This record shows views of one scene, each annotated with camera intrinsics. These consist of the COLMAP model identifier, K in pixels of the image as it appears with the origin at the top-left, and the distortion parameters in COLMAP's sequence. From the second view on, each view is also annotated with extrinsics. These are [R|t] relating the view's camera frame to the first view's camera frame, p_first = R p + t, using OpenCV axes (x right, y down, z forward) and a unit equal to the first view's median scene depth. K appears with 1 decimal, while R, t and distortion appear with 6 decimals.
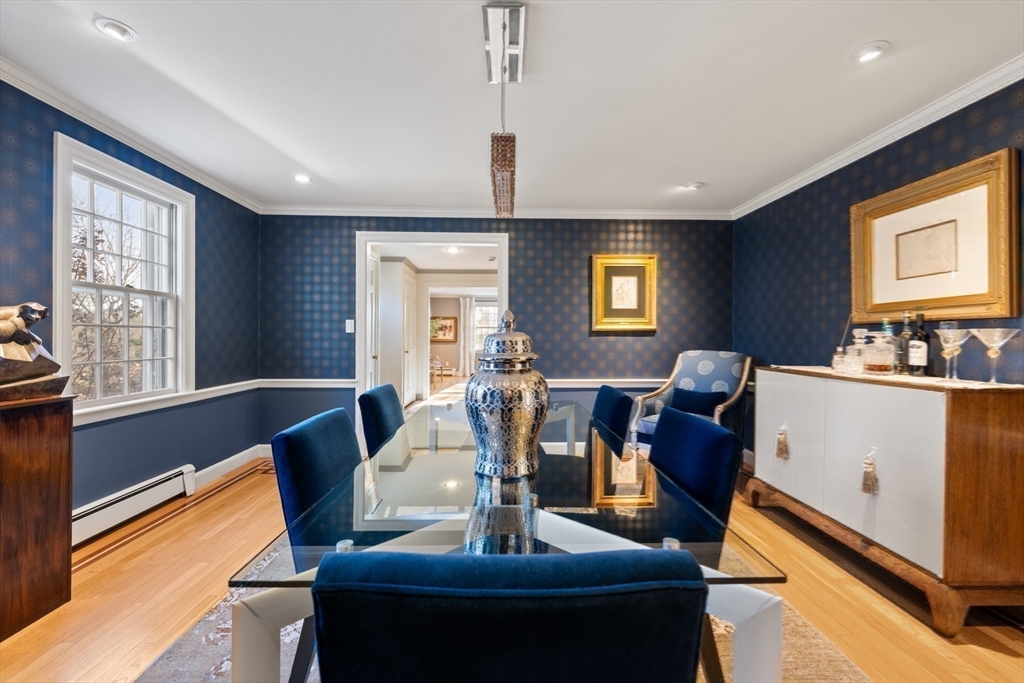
lens RADIAL K [[429.4, 0, 506.0], [0, 429.4, 340.2], [0, 0, 1]] dist [-0.001103, -0.000487]
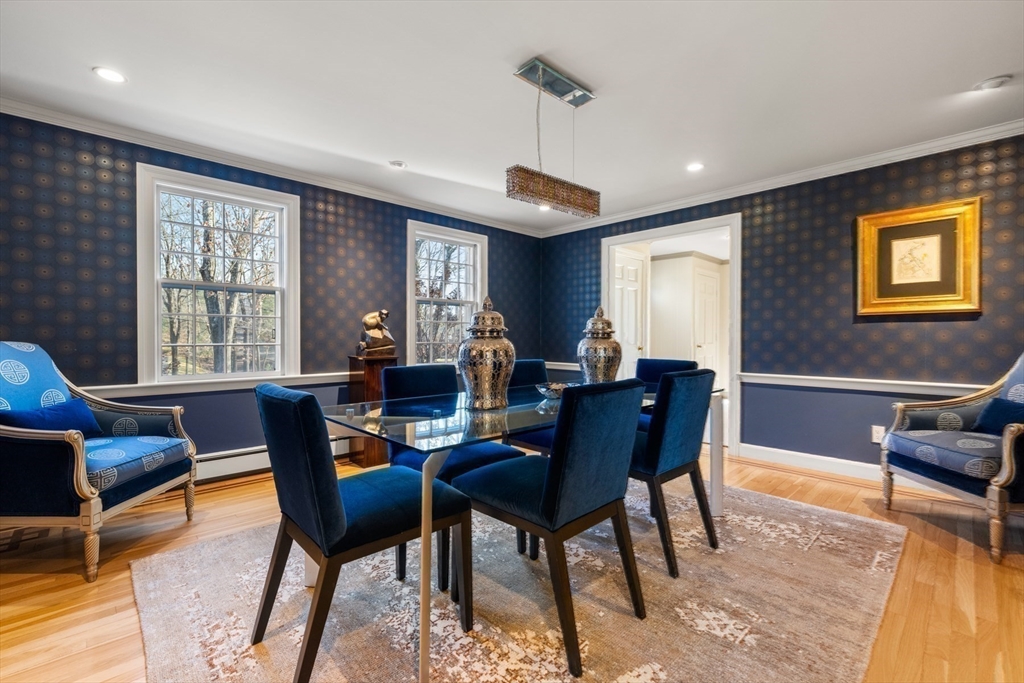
lens RADIAL K [[436.8, 0, 515.7], [0, 436.8, 340.6], [0, 0, 1]] dist [0.001025, -0.000152]
pose [[0.682559, 0.001097, -0.730830, 0.355855], [-0.003244, 0.999994, -0.001528, 0.025633], [0.730823, 0.003414, 0.682558, 0.020088]]
